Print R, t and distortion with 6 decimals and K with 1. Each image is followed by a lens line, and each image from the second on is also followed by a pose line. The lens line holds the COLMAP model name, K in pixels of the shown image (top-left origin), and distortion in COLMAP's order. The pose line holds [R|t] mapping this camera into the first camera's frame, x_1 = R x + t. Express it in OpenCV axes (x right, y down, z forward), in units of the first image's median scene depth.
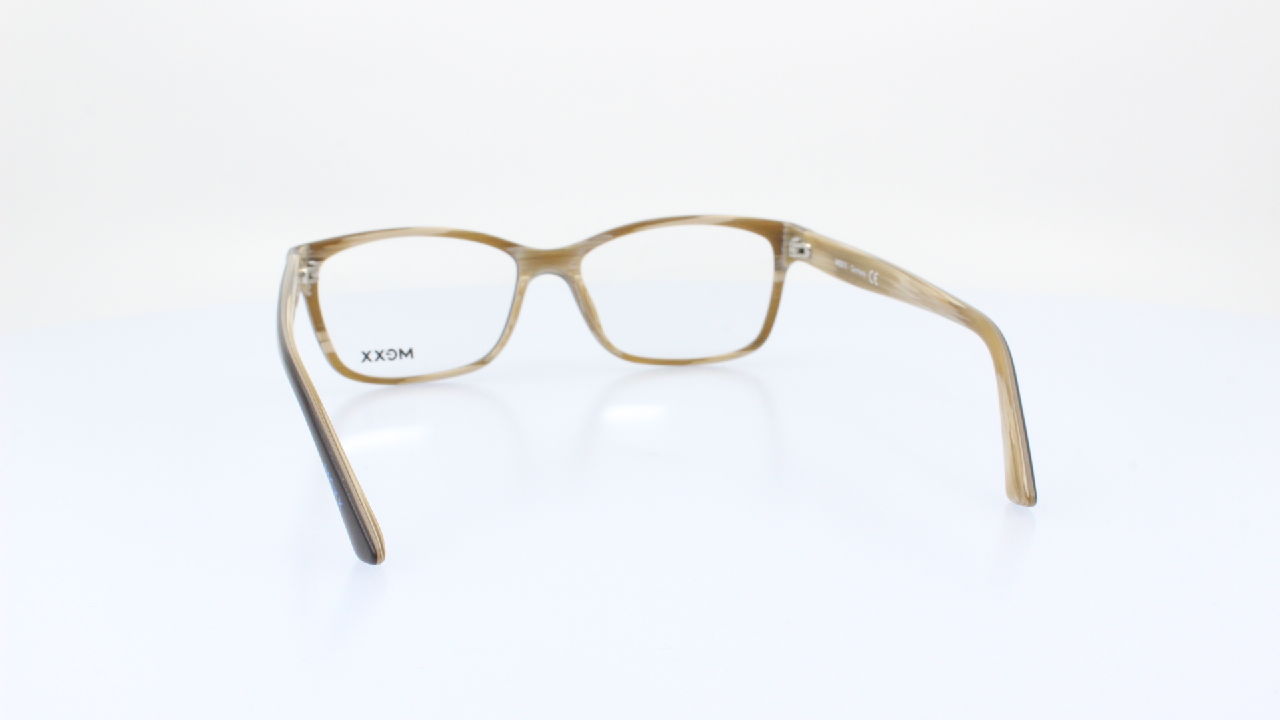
lens RADIAL K [[1643.2, 0, 632.0], [0, 1643.2, 356.9], [0, 0, 1]] dist [-0.107777, 0.000000]
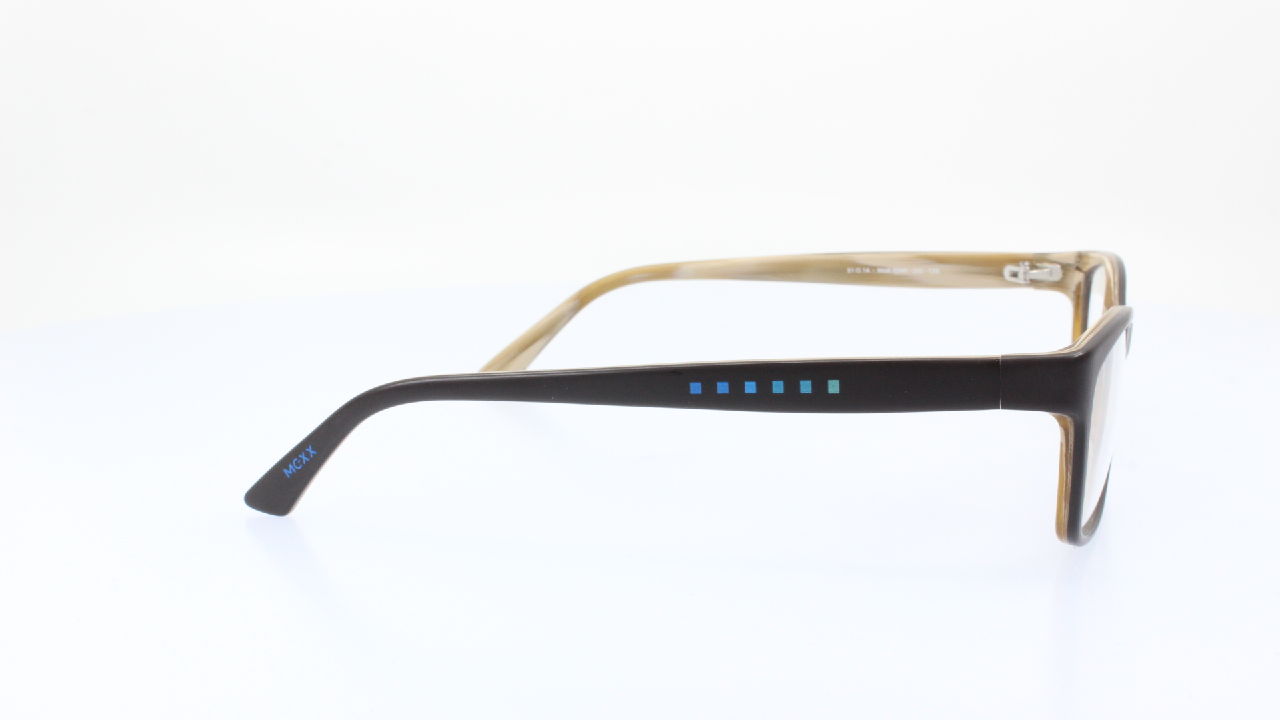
lens RADIAL K [[1643.2, 0, 637.8], [0, 1643.2, 361.6], [0, 0, 1]] dist [-0.107777, 0.000000]
pose [[-0.494645, 0.185256, -0.849121, 0.700938], [-0.146239, 0.945345, 0.291440, -0.234870], [0.856703, 0.268334, -0.440518, 1.167619]]
